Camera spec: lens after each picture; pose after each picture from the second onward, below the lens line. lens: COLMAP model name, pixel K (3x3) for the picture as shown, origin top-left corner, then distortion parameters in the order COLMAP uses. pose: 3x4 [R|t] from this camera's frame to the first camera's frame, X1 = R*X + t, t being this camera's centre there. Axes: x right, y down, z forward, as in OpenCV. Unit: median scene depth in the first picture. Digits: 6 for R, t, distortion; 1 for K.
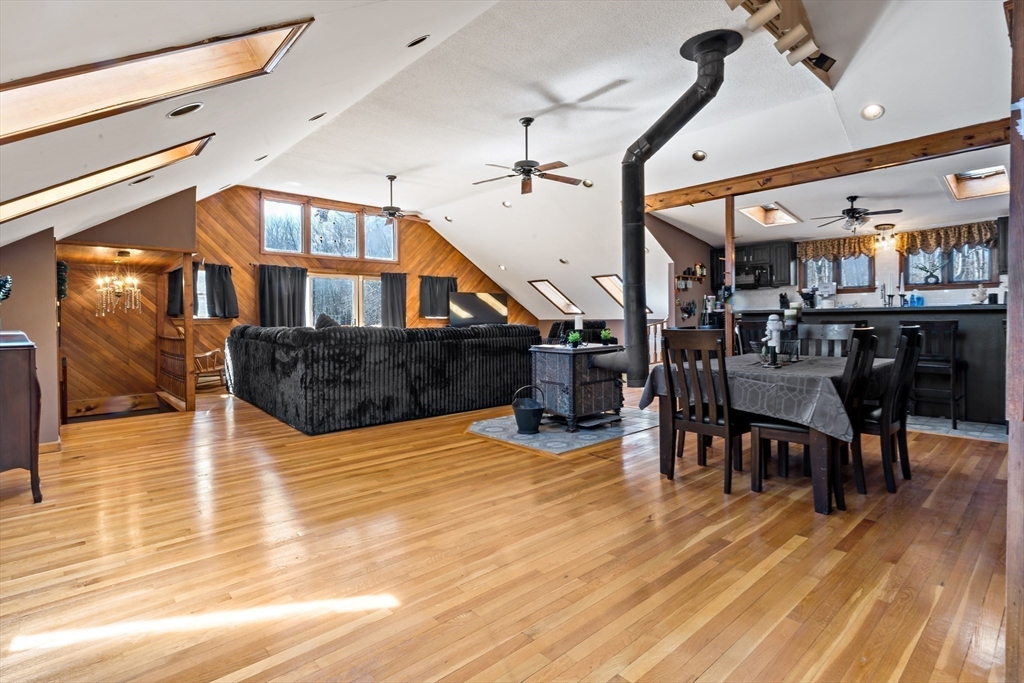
lens RADIAL K [[494.5, 0, 509.7], [0, 494.5, 311.2], [0, 0, 1]] dist [0.000880, 0.000915]
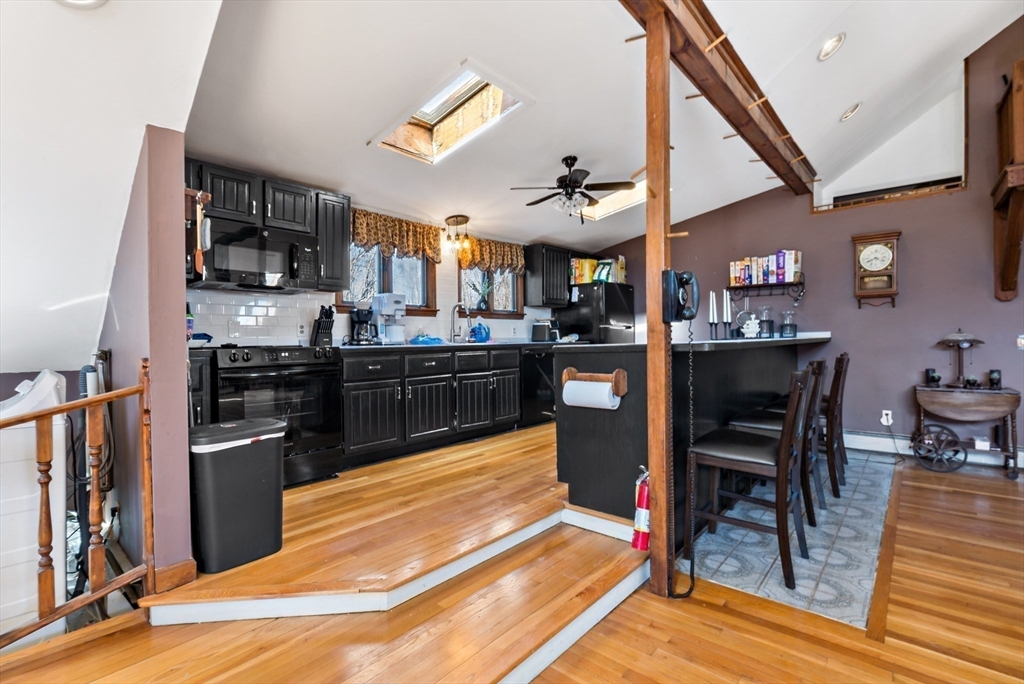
lens RADIAL K [[482.8, 0, 512.0], [0, 482.8, 342.0], [0, 0, 1]] dist [-0.000518, -0.000092]
pose [[-0.131346, 0.008836, 0.991297, 0.099242], [0.001519, 0.999961, -0.008712, 0.000271], [-0.991335, 0.000361, -0.131354, 1.010485]]
